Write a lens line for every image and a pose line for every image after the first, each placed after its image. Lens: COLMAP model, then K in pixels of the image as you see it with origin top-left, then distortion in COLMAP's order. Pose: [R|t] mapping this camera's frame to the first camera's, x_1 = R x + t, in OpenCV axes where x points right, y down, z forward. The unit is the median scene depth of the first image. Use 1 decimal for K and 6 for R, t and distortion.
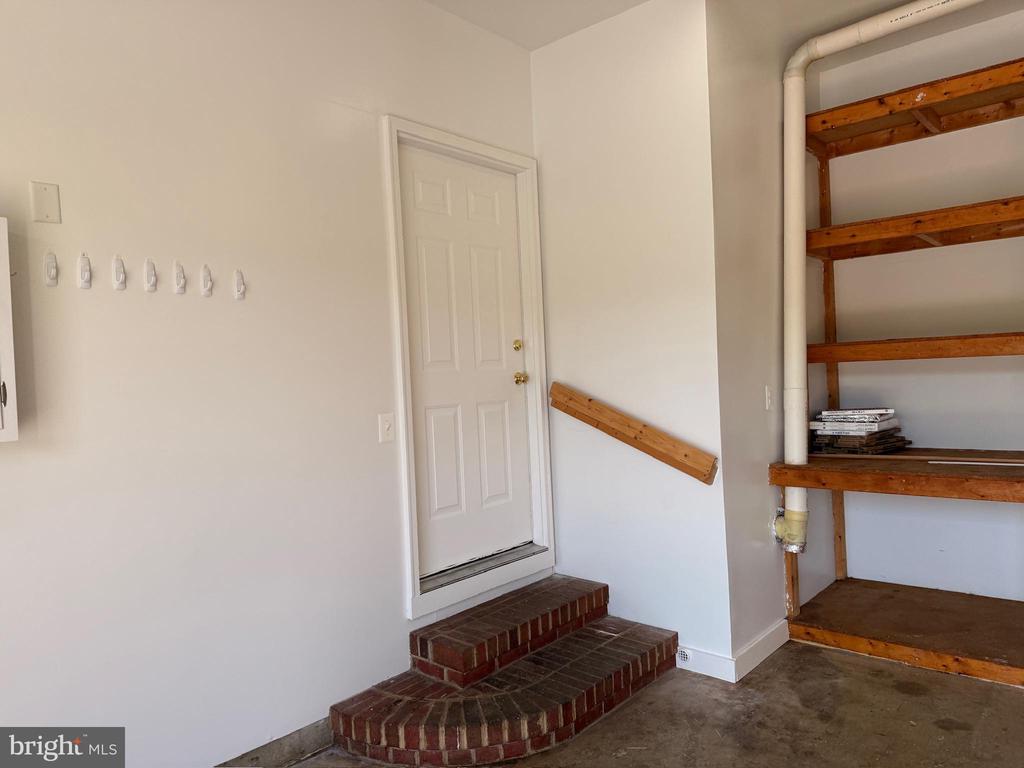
lens RADIAL K [[701.1, 0, 515.0], [0, 701.1, 387.7], [0, 0, 1]] dist [0.071188, -0.099192]
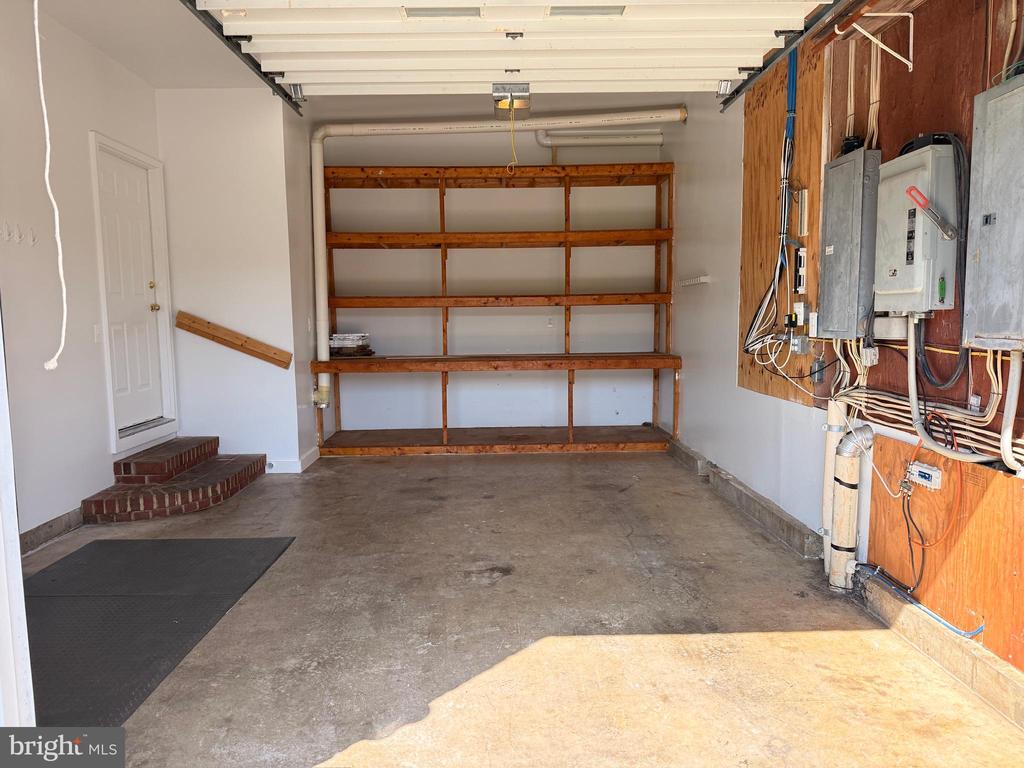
lens RADIAL K [[701.1, 0, 515.0], [0, 701.1, 387.7], [0, 0, 1]] dist [0.071188, -0.099192]
pose [[0.720742, -0.033533, 0.692392, -0.518981], [-0.009705, 0.998243, 0.058448, 0.064832], [-0.693135, -0.048845, 0.719151, -0.671733]]
